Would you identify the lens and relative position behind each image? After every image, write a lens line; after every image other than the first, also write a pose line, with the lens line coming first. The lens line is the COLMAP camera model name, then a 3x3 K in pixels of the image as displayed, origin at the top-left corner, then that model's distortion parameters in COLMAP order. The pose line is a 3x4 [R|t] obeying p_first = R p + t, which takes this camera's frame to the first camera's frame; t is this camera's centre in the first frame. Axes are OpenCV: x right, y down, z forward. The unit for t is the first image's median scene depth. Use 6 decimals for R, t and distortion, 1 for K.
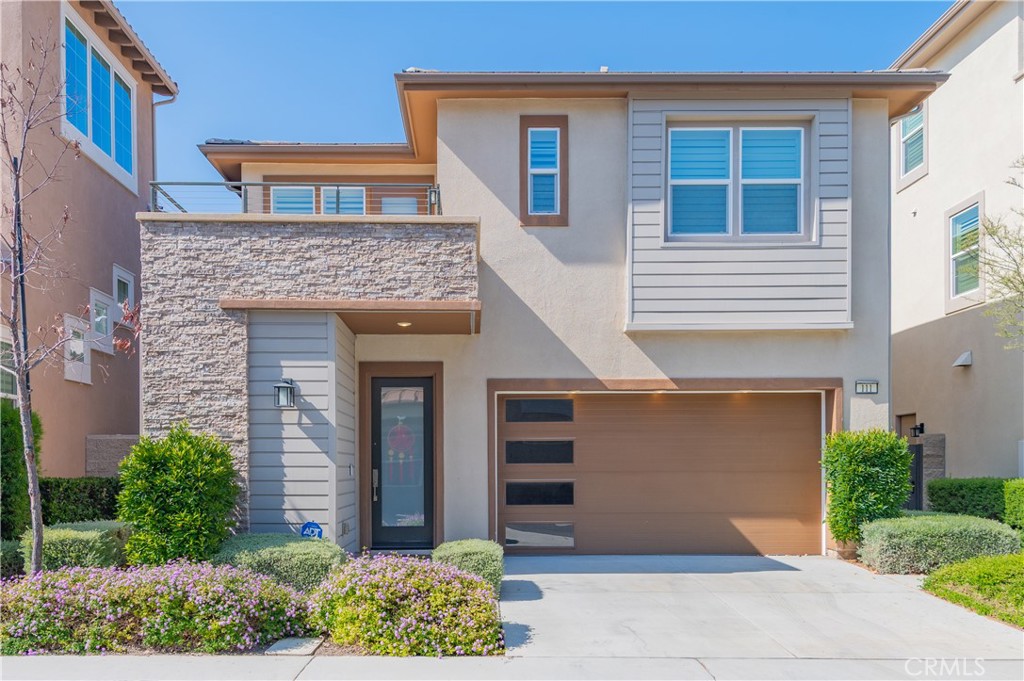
lens RADIAL K [[667.6, 0, 512.6], [0, 667.6, 347.6], [0, 0, 1]] dist [0.007716, -0.001353]
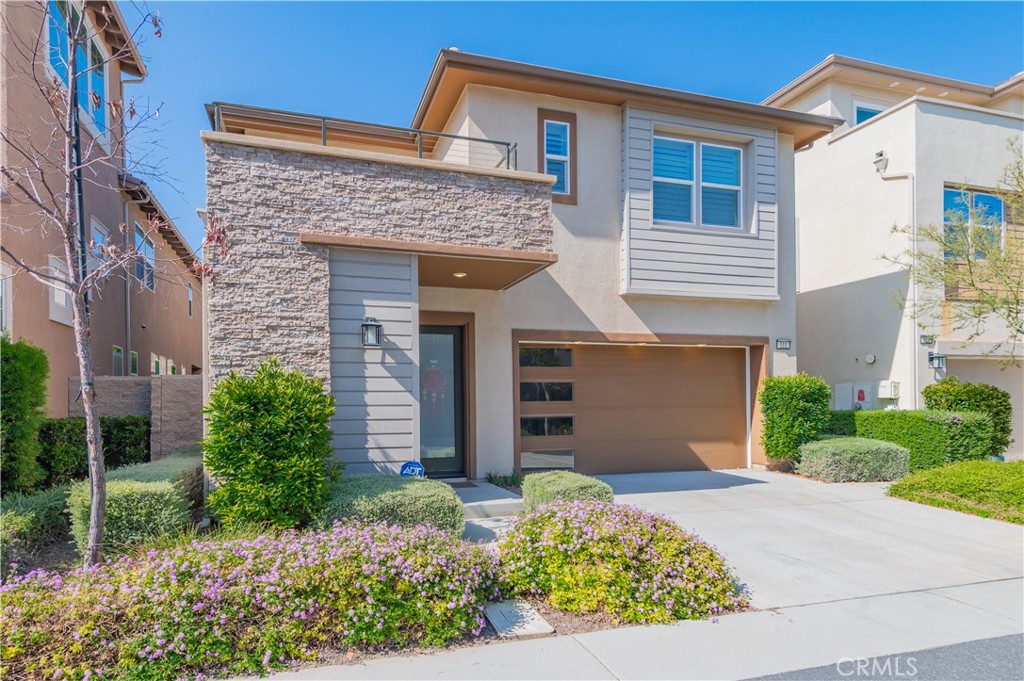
lens RADIAL K [[465.7, 0, 511.7], [0, 465.7, 331.8], [0, 0, 1]] dist [0.007568, -0.000388]
pose [[0.969357, 0.031454, 0.243633, -0.296754], [-0.037148, 0.999133, 0.018812, 0.045724], [-0.242830, -0.027286, 0.969685, 0.268455]]
